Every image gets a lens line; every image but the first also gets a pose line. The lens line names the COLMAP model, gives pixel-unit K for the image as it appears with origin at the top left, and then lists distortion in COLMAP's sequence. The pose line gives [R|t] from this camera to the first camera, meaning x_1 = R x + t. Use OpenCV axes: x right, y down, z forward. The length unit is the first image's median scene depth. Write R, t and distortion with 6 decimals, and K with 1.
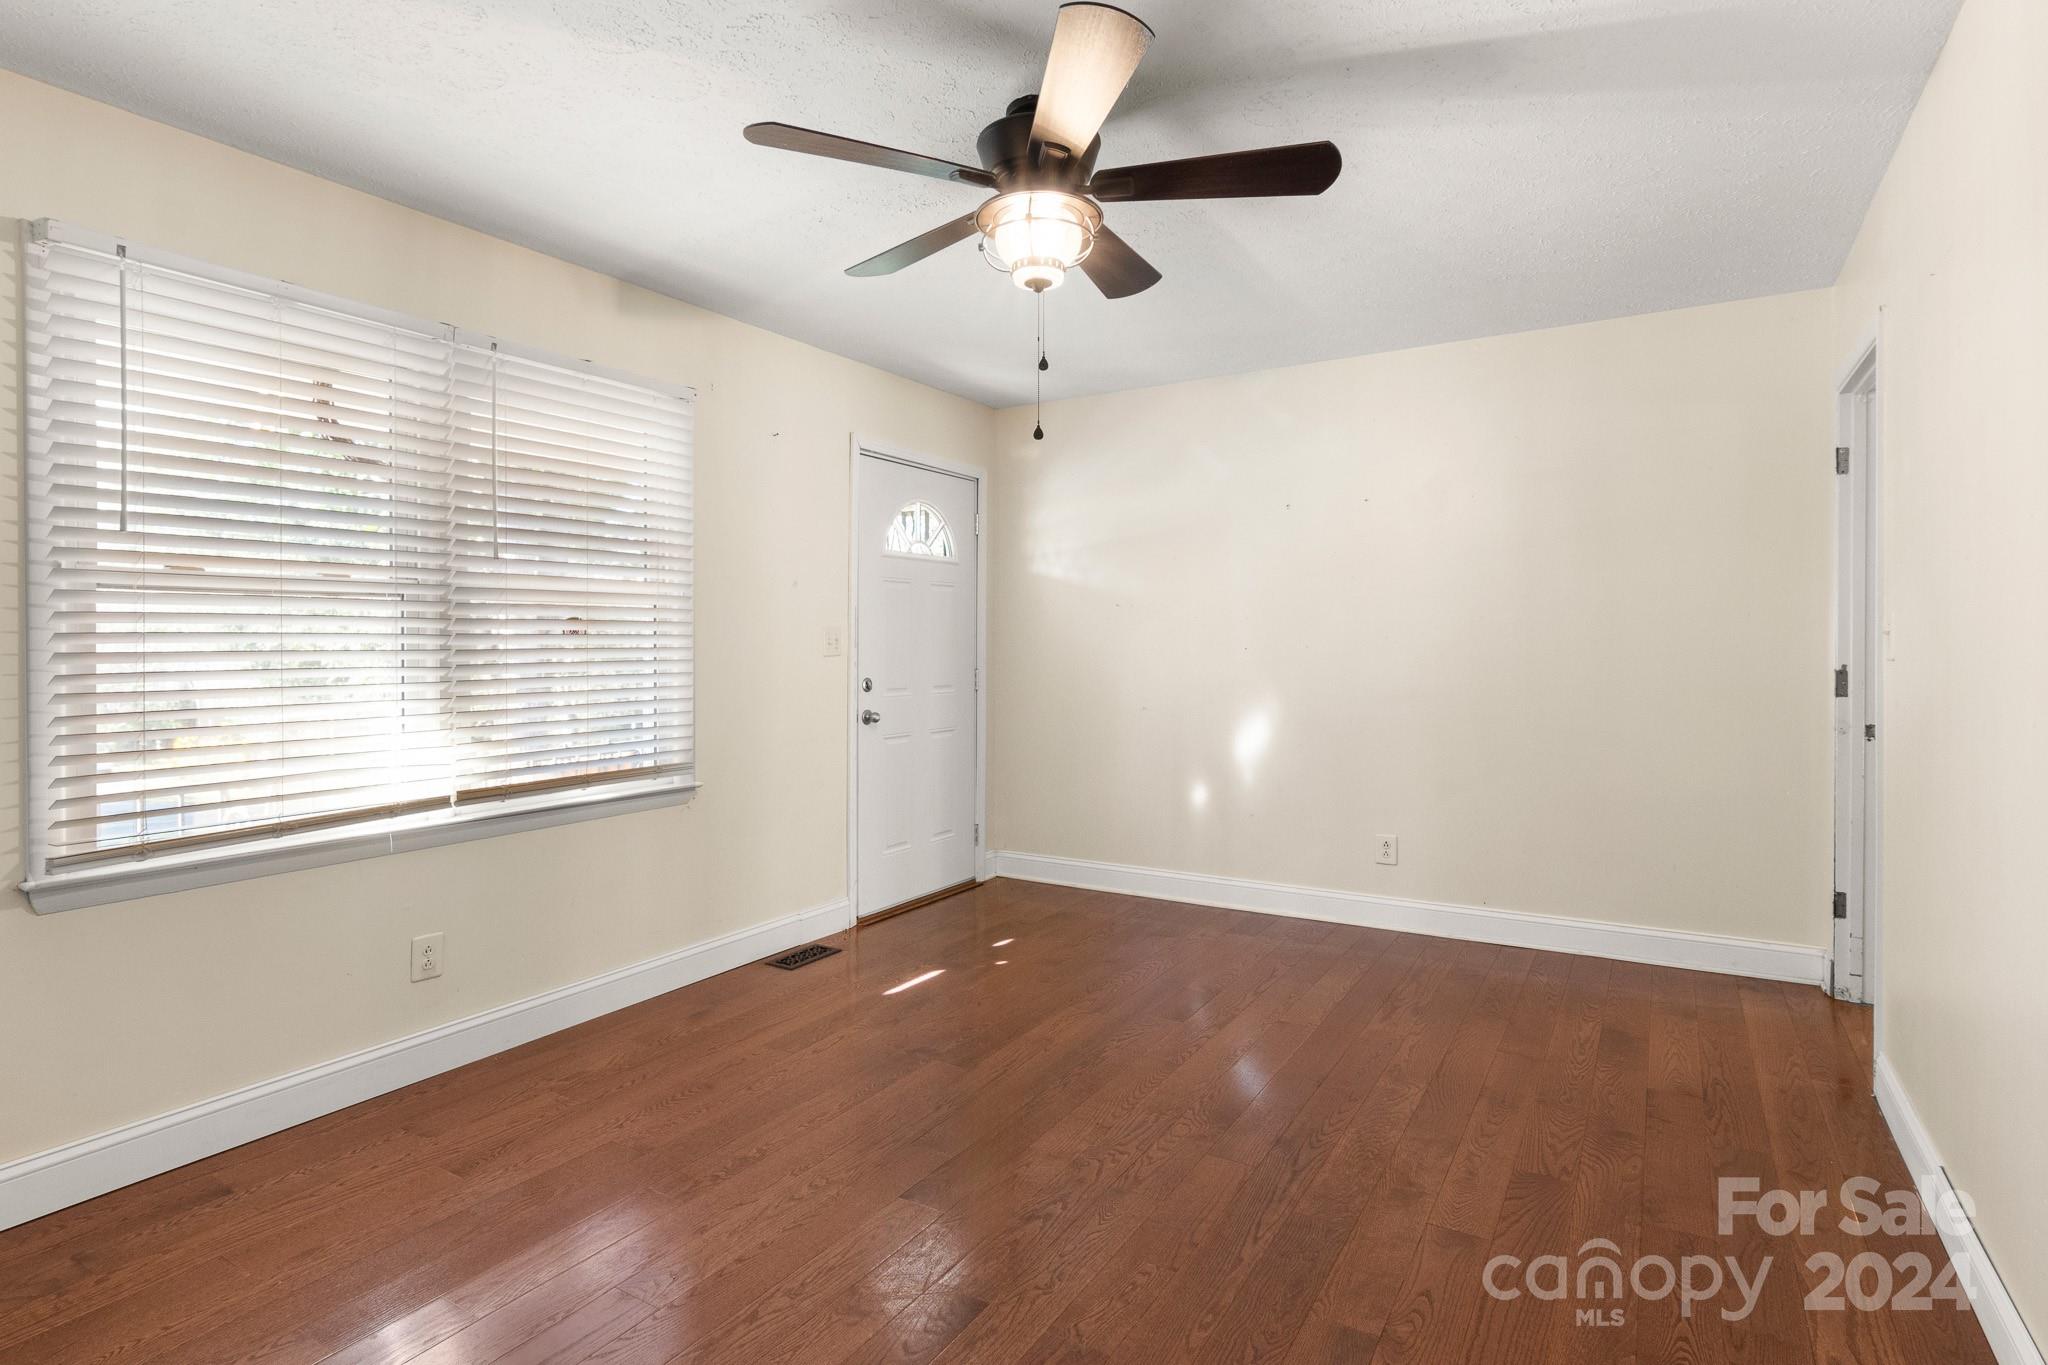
lens RADIAL K [[1037.8, 0, 1022.2], [0, 1037.8, 649.2], [0, 0, 1]] dist [-0.003013, 0.000863]
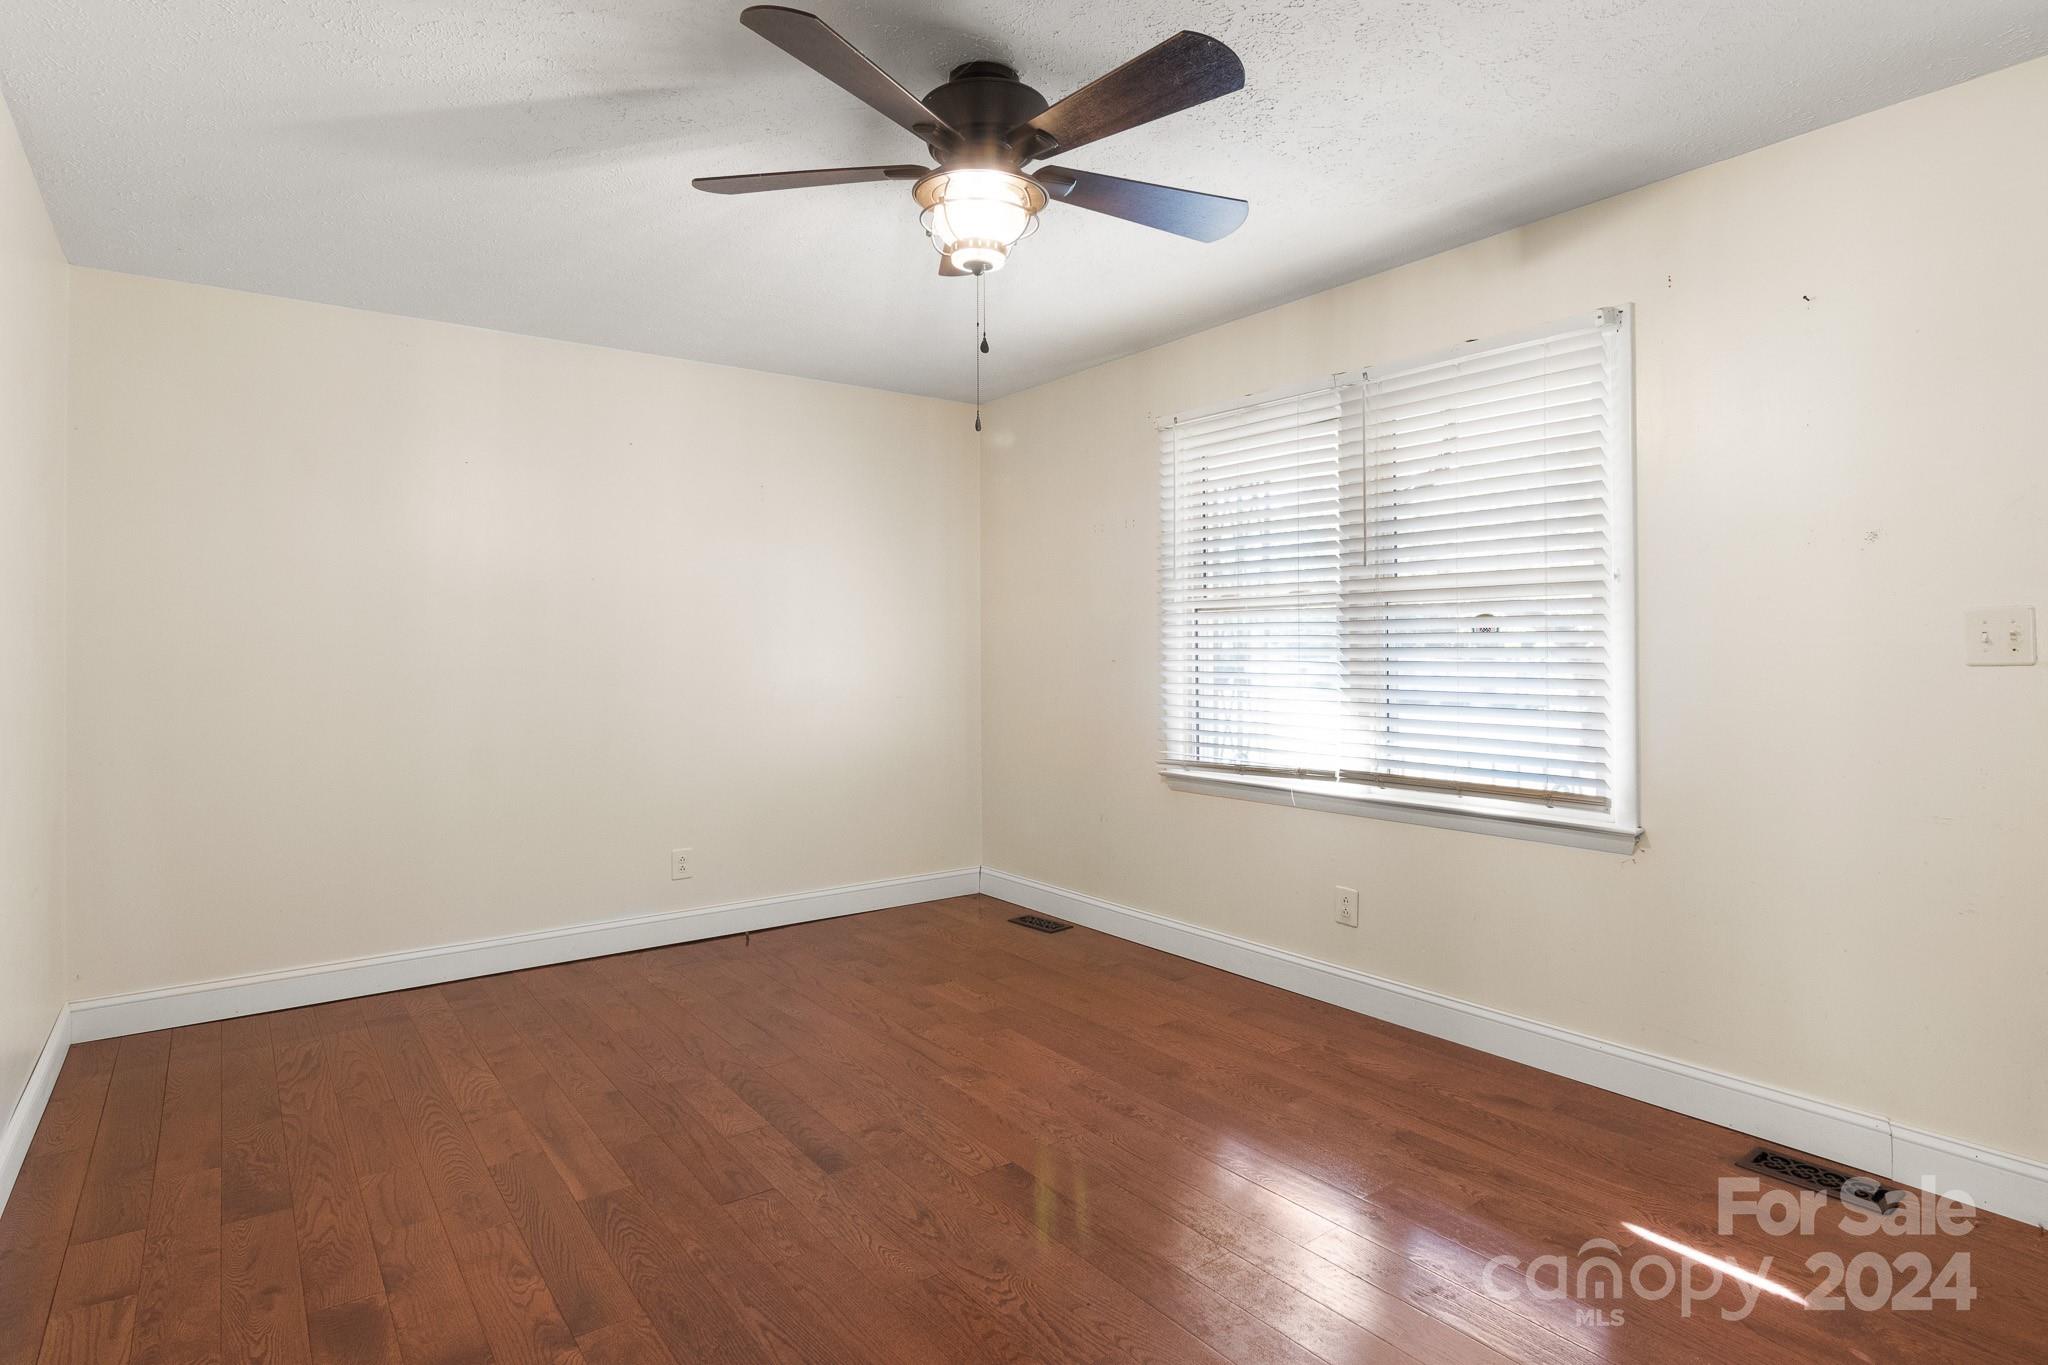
lens RADIAL K [[1099.9, 0, 1023.9], [0, 1099.9, 616.3], [0, 0, 1]] dist [-0.020594, -0.000109]
pose [[-0.377409, -0.018458, -0.925863, 0.733280], [-0.002980, 0.999820, -0.018718, -0.010408], [0.926042, -0.004305, -0.377396, 1.133076]]
